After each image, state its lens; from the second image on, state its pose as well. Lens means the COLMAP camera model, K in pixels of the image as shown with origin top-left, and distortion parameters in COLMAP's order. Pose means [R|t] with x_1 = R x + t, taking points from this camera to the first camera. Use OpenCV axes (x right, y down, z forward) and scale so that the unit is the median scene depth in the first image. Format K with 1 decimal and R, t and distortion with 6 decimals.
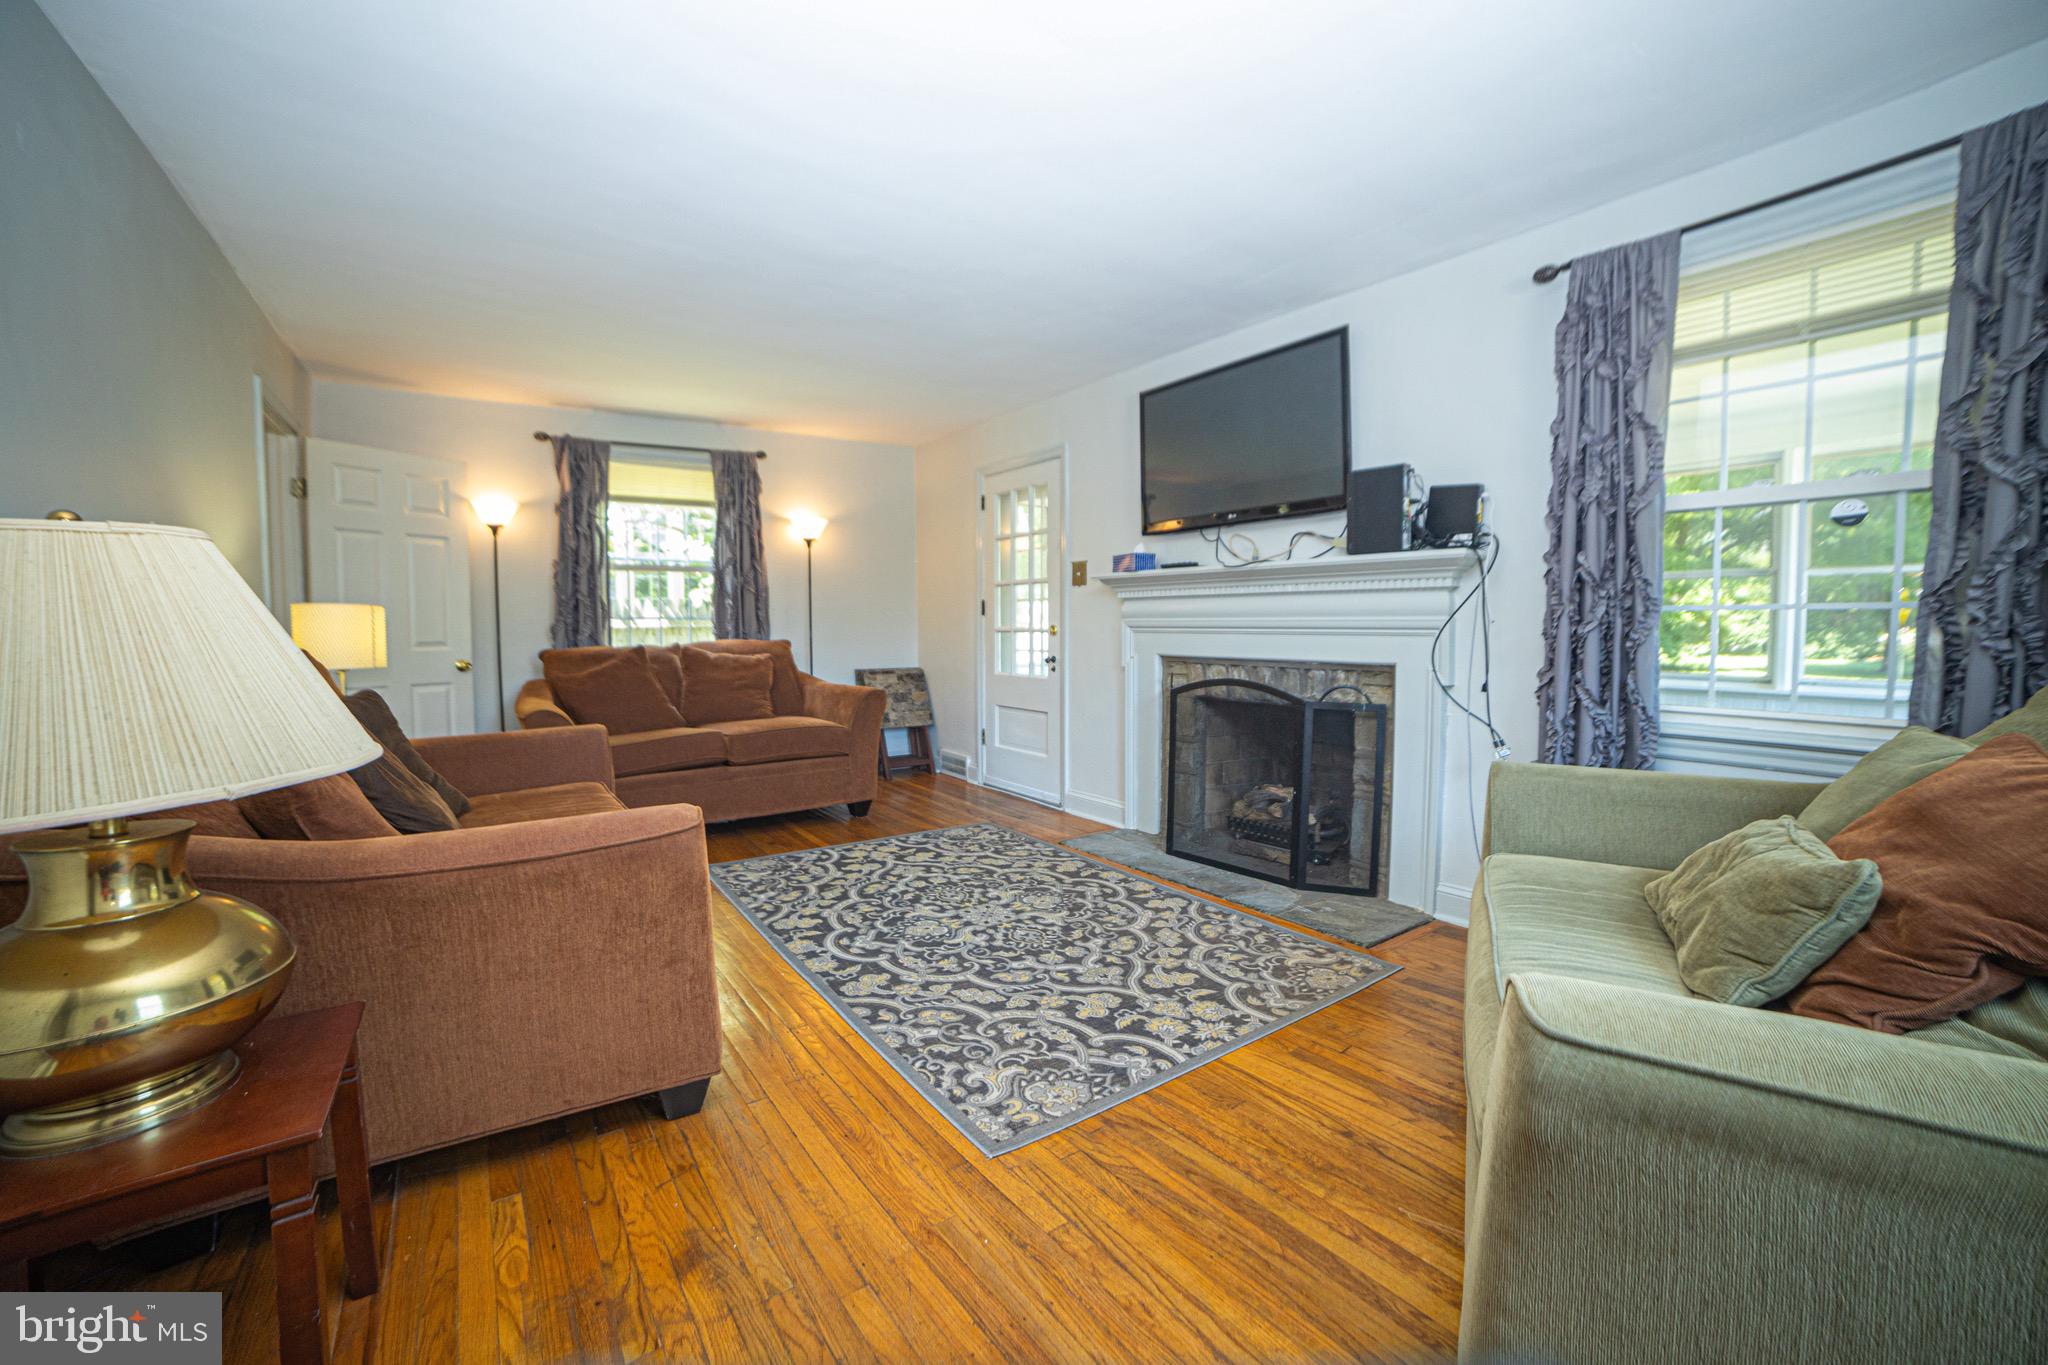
lens RADIAL K [[817.4, 0, 1029.5], [0, 817.4, 670.2], [0, 0, 1]] dist [-0.106552, 0.035526]
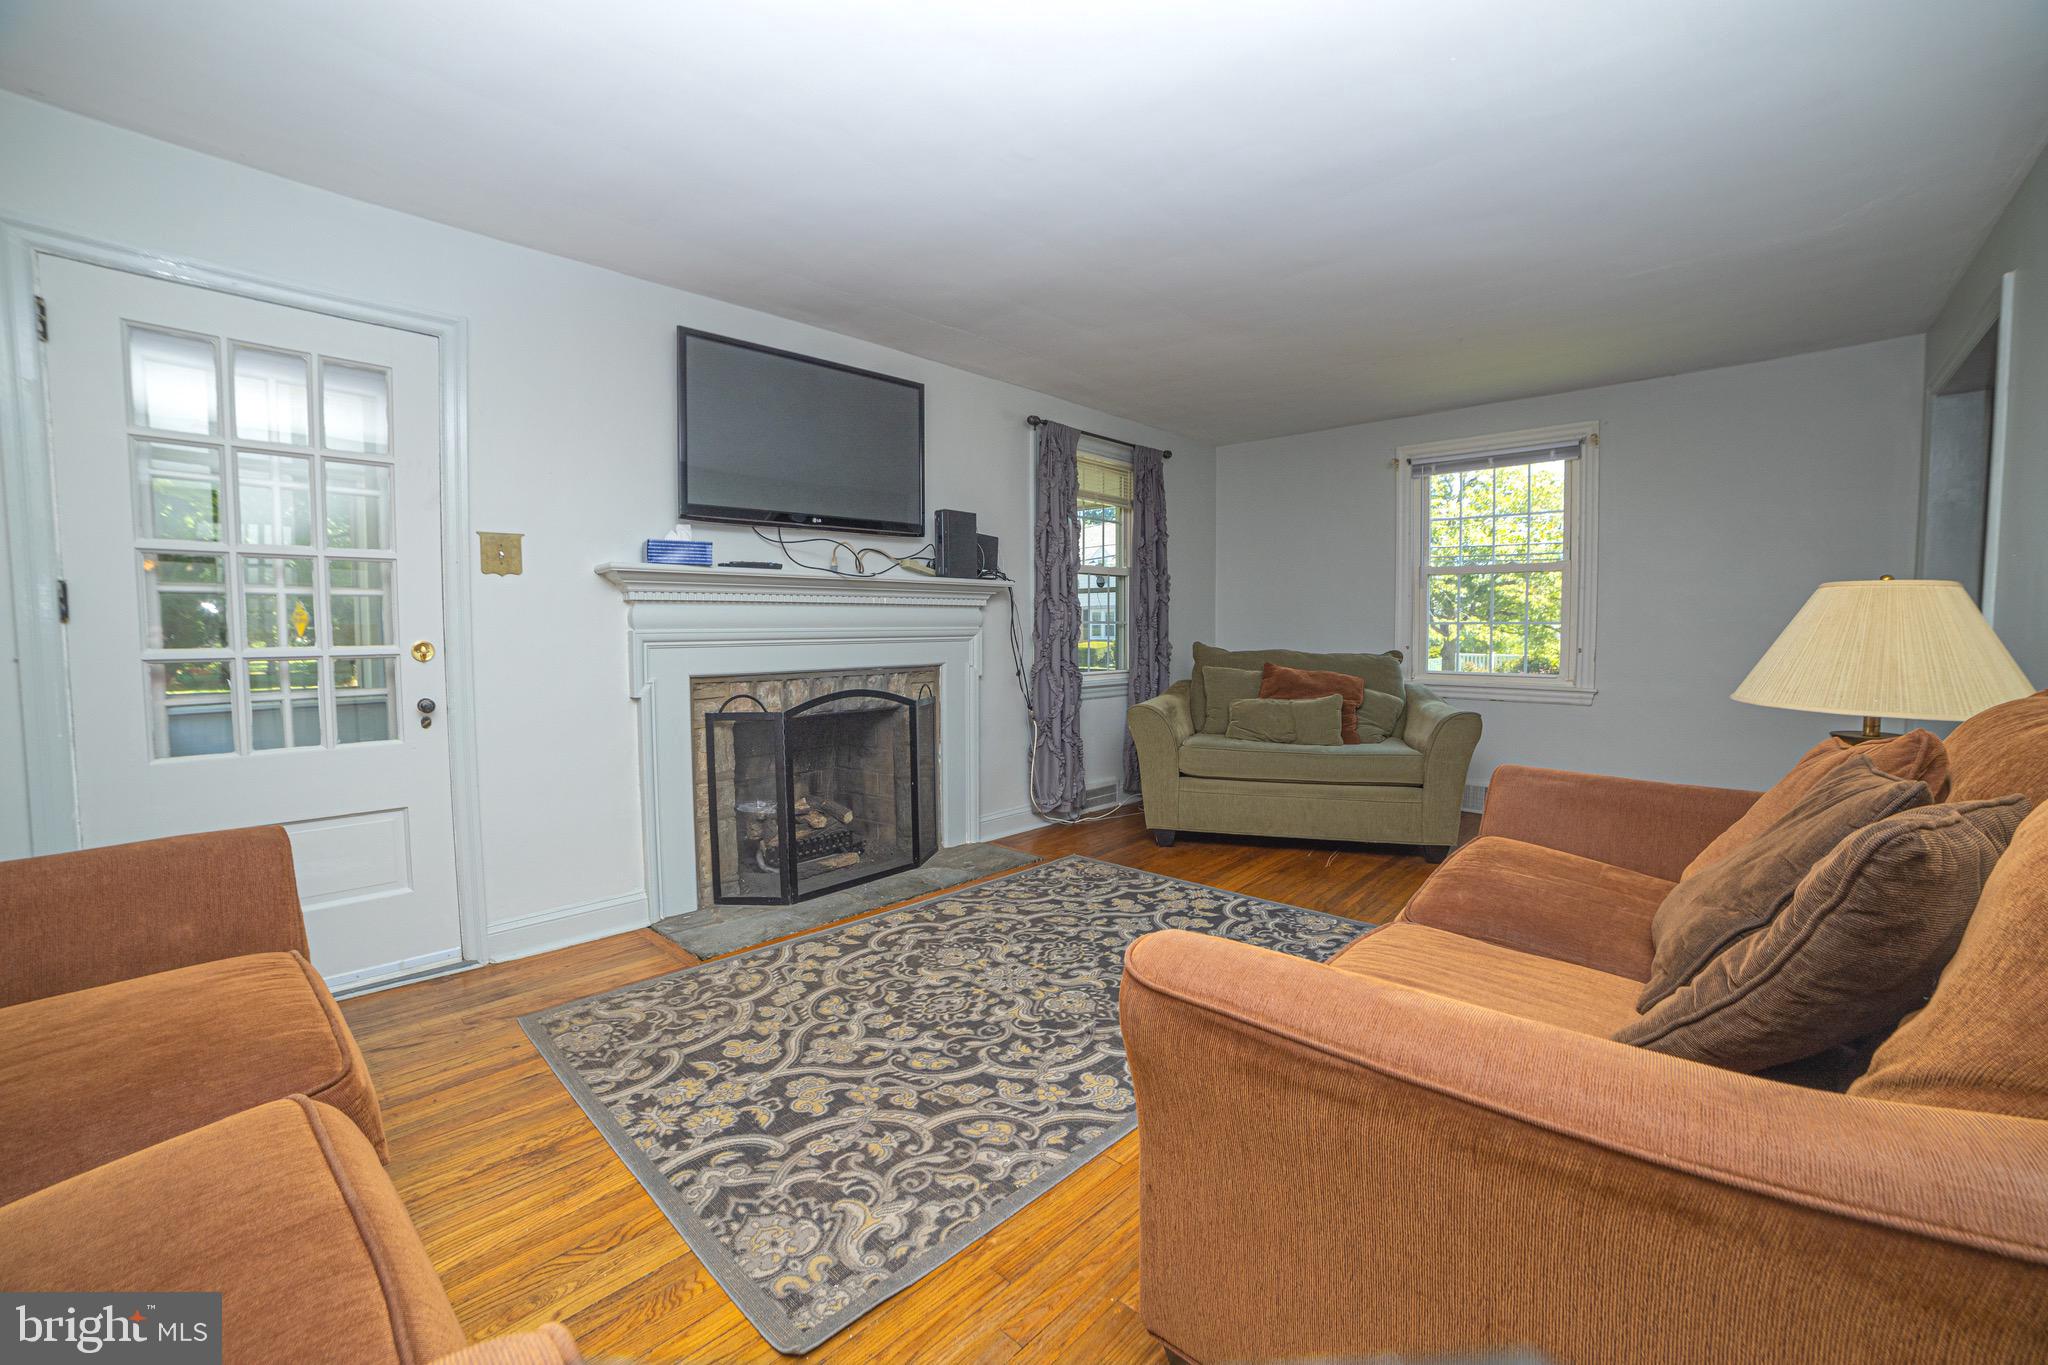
lens RADIAL K [[817.4, 0, 1029.5], [0, 817.4, 670.2], [0, 0, 1]] dist [-0.106552, 0.035526]
pose [[-0.189613, -0.044695, 0.980841, -0.924768], [0.059953, 0.996572, 0.057002, -0.068734], [-0.980027, 0.069613, -0.186284, 1.190652]]
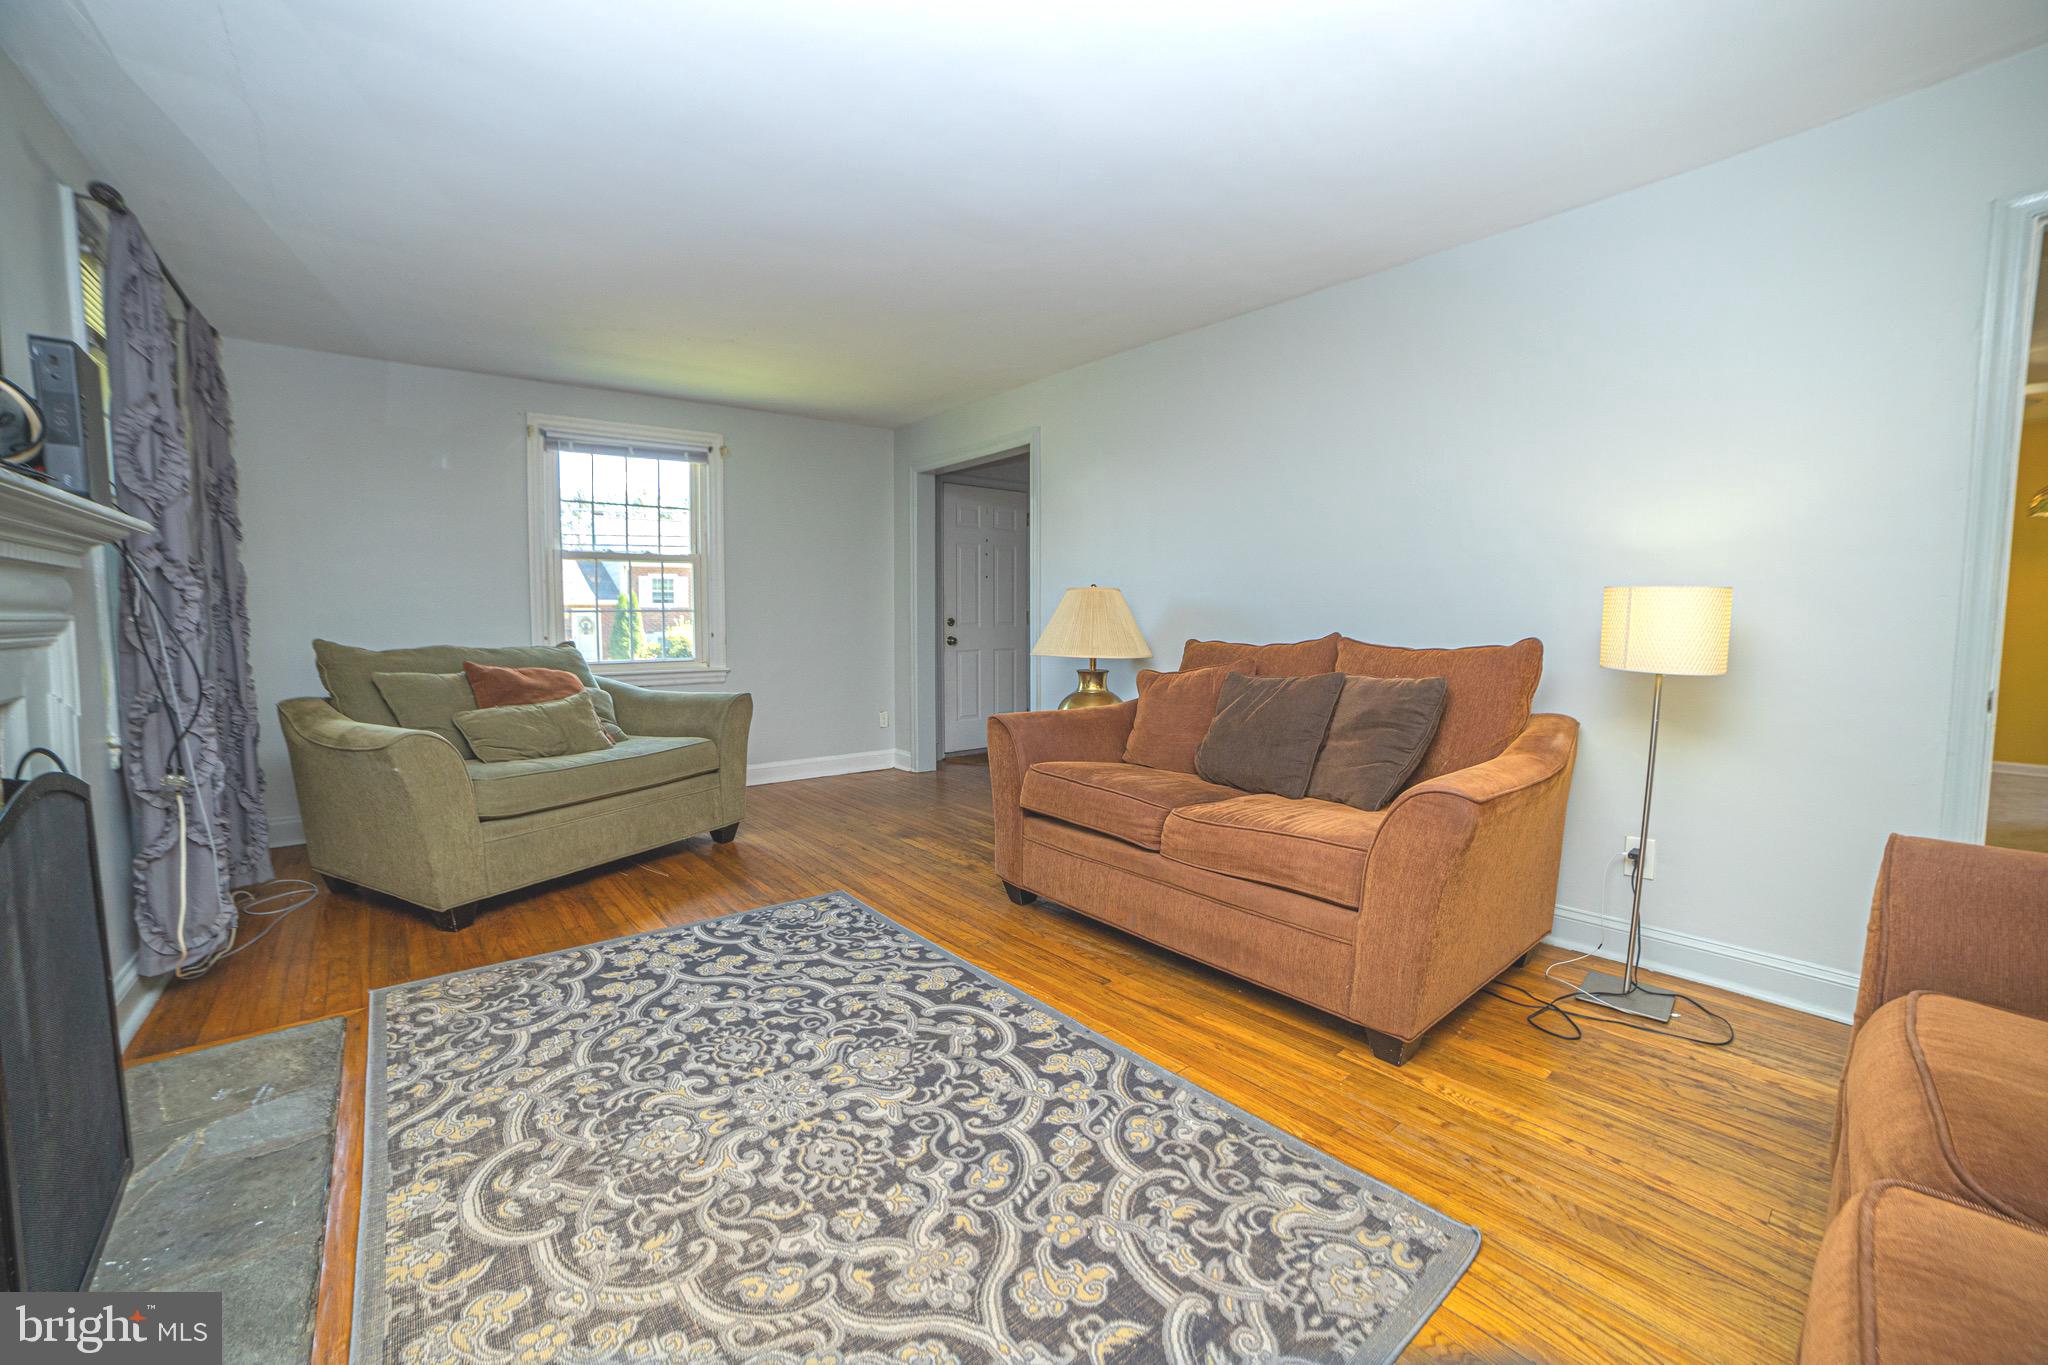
lens RADIAL K [[817.4, 0, 1029.5], [0, 817.4, 670.2], [0, 0, 1]] dist [-0.106552, 0.035526]
pose [[-0.997735, 0.010553, -0.066427, -0.217168], [0.002328, 0.992441, 0.122697, -0.094848], [0.067220, 0.122265, -0.990219, 1.666025]]
